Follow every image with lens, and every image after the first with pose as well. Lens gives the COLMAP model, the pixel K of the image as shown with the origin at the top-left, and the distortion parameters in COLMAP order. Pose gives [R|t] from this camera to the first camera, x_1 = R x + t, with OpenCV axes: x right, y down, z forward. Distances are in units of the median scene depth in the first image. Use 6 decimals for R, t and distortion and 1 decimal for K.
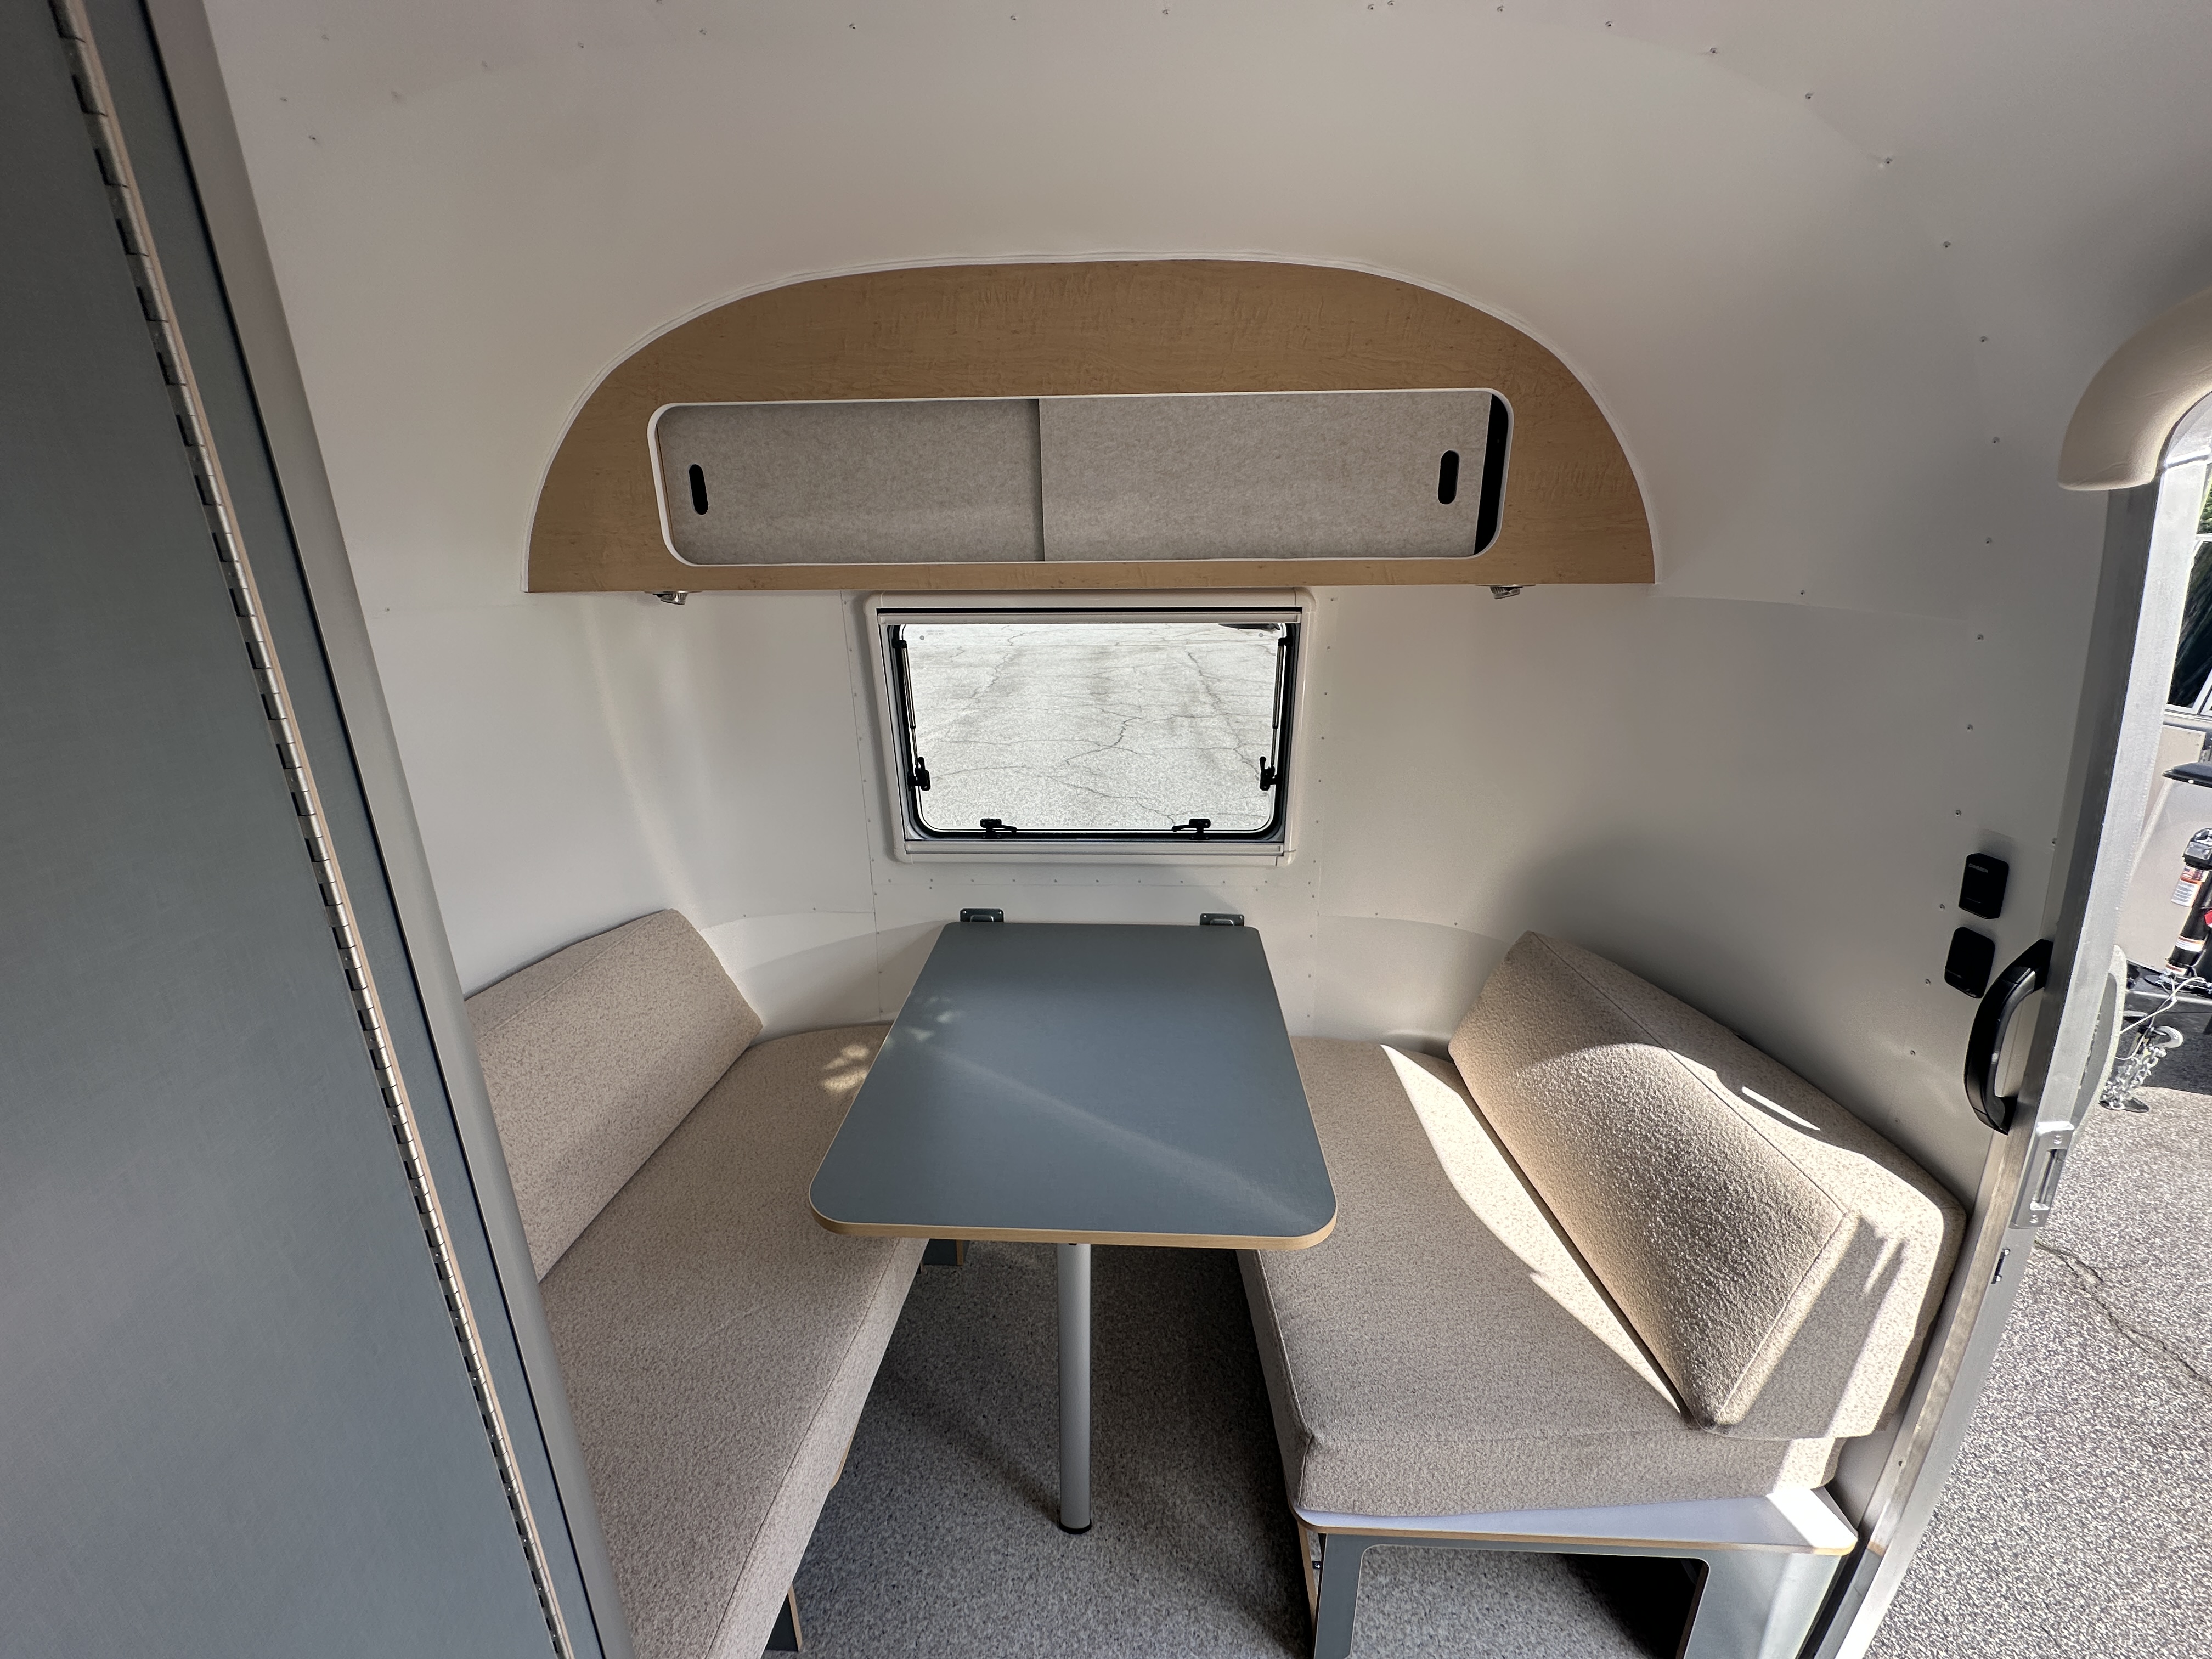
lens RADIAL K [[874.8, 0, 1106.0], [0, 874.8, 829.5], [0, 0, 1]] dist [-0.008791, -0.000105]
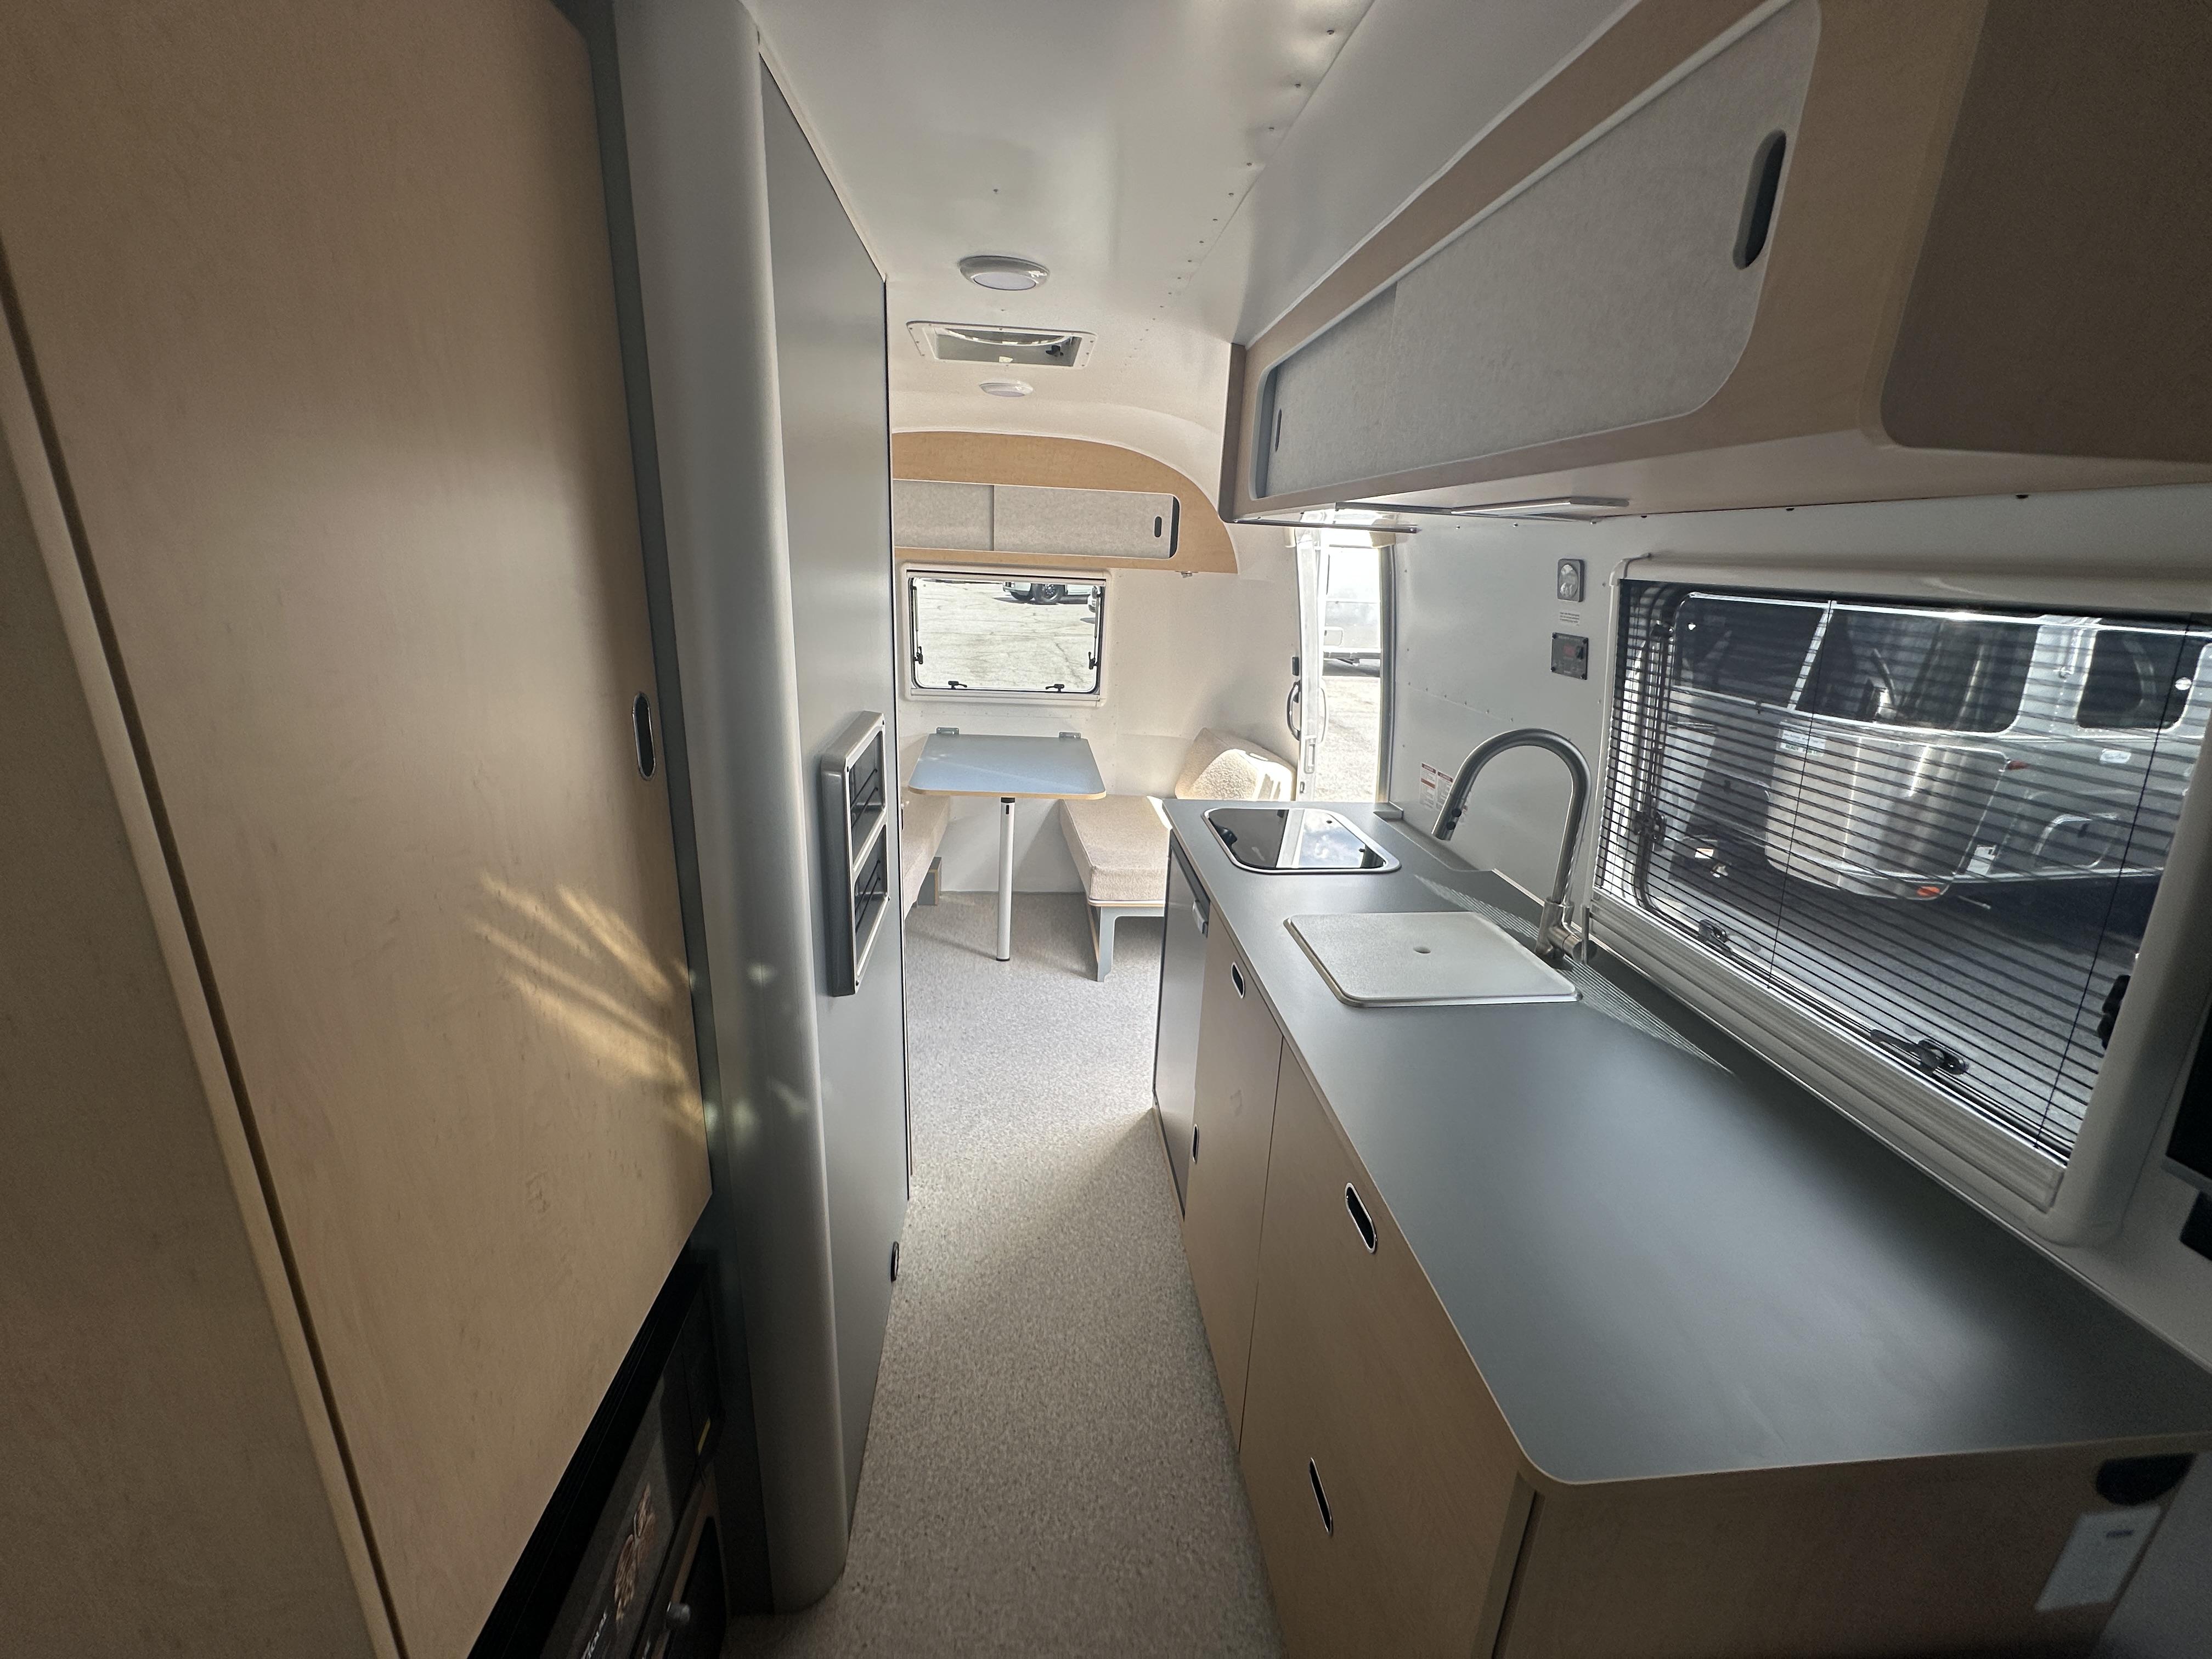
lens RADIAL K [[886.7, 0, 1106.0], [0, 886.7, 829.5], [0, 0, 1]] dist [-0.003500, -0.000152]
pose [[0.988522, 0.010444, 0.150717, -0.095317], [-0.009641, 0.999935, -0.006062, 0.350950], [-0.150771, 0.004539, 0.988558, -1.083655]]
